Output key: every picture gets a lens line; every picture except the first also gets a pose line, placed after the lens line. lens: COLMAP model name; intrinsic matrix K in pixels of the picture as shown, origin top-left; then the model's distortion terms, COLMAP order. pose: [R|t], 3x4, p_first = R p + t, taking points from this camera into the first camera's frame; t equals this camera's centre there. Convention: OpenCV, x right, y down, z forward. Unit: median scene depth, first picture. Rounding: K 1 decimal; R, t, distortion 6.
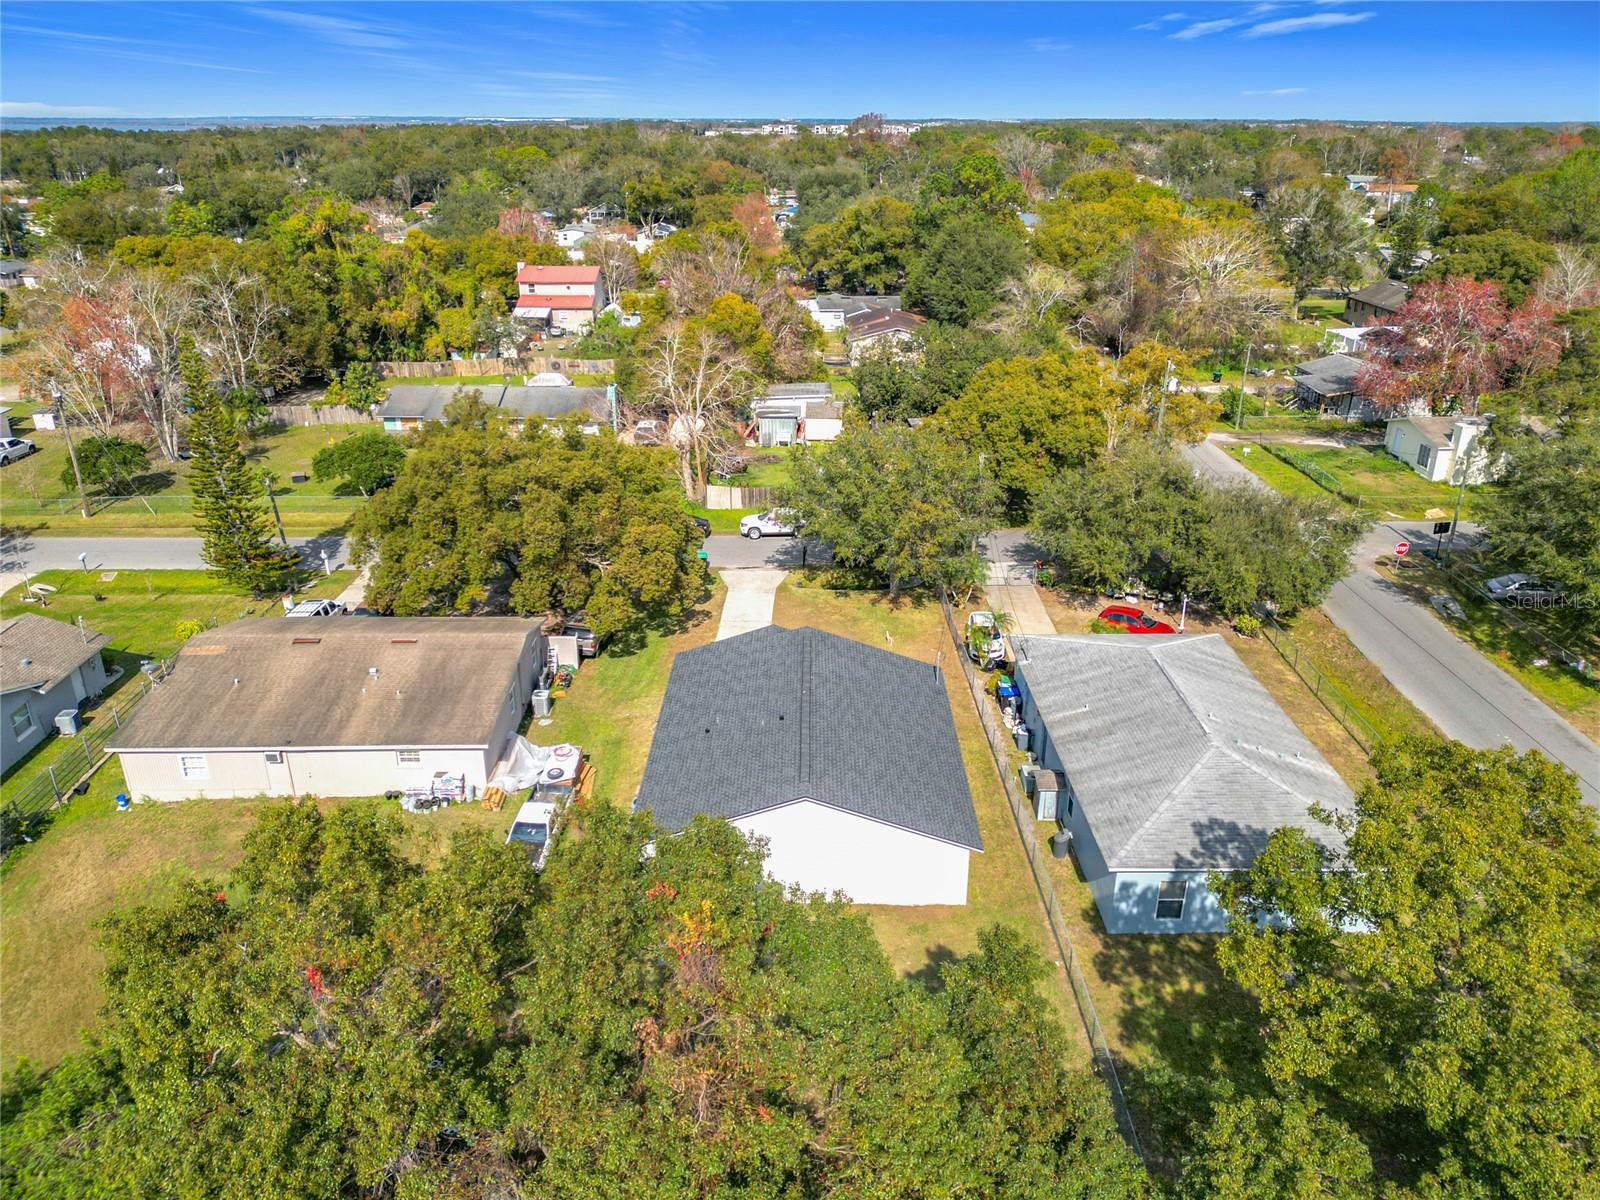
lens RADIAL K [[1122.0, 0, 800.0], [0, 1122.0, 600.0], [0, 0, 1]] dist [0.043104, -0.003935]
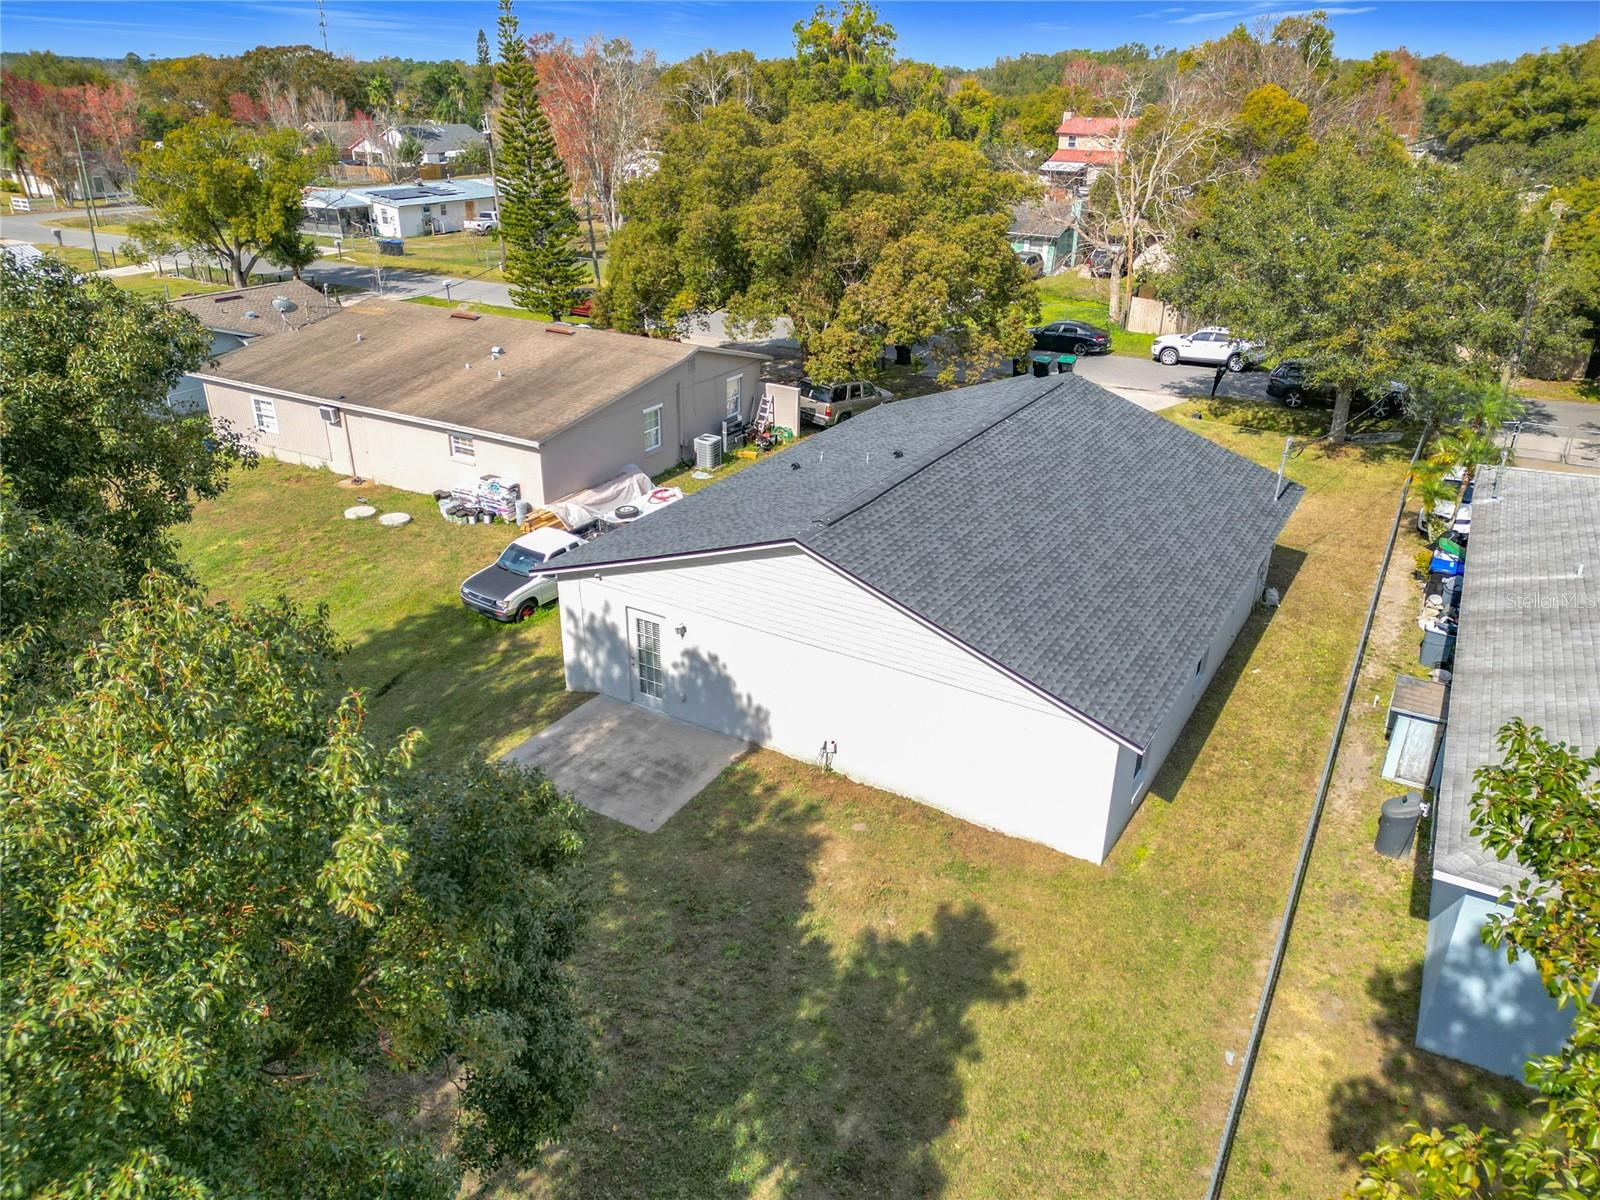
lens RADIAL K [[1122.0, 0, 800.0], [0, 1122.0, 600.0], [0, 0, 1]] dist [0.043104, -0.003935]
pose [[0.866184, 0.220913, -0.448244, 0.163447], [-0.202187, 0.975210, 0.089918, 0.108459], [0.456996, 0.012744, 0.889377, 0.389538]]
